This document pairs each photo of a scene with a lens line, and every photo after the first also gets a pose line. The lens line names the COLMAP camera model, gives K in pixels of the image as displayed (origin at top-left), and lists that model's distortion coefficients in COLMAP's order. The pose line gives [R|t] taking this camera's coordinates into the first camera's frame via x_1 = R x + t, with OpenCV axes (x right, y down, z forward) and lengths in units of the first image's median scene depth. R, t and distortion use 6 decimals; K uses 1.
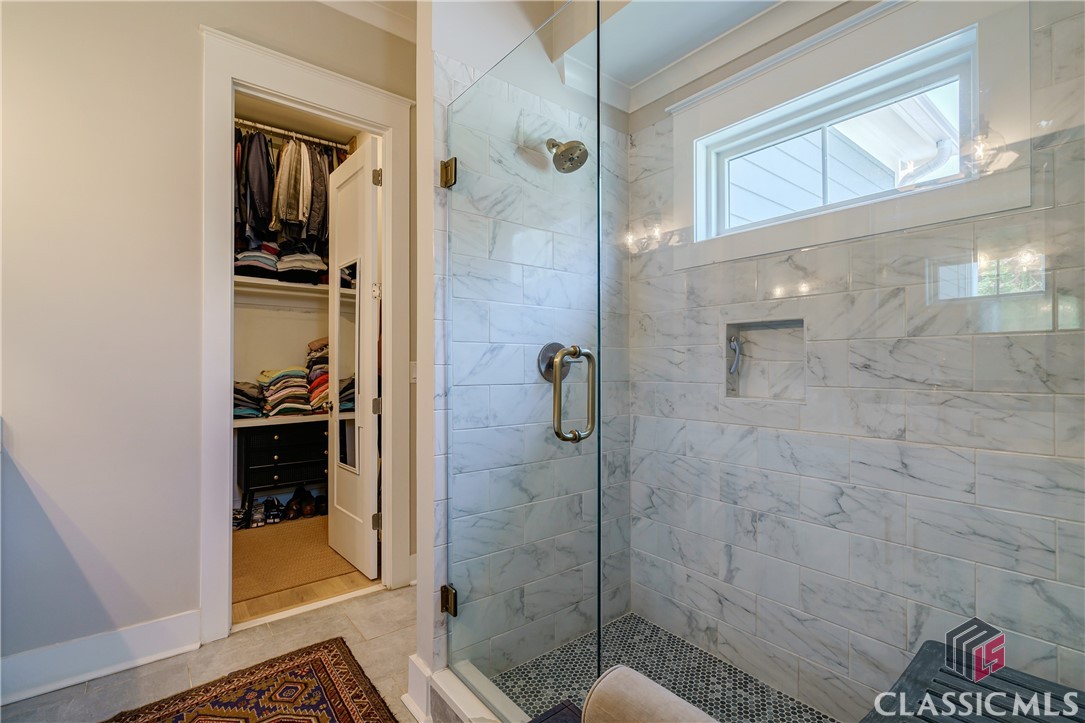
lens RADIAL K [[500.5, 0, 542.5], [0, 500.5, 361.5], [0, 0, 1]] dist [-0.003299, 0.000197]
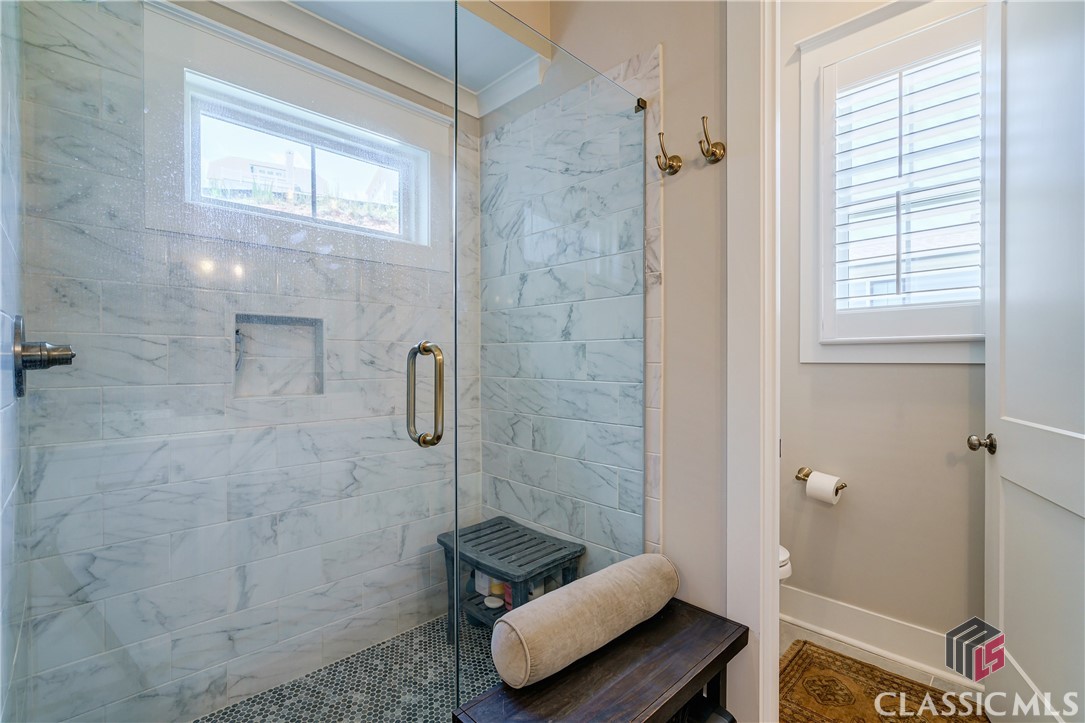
lens RADIAL K [[500.5, 0, 542.5], [0, 500.5, 361.5], [0, 0, 1]] dist [-0.003299, 0.000197]
pose [[-0.120694, -0.001381, 0.992689, -0.583053], [-0.008678, 0.999962, 0.000336, 0.002774], [-0.992652, -0.008574, -0.120702, 0.606949]]
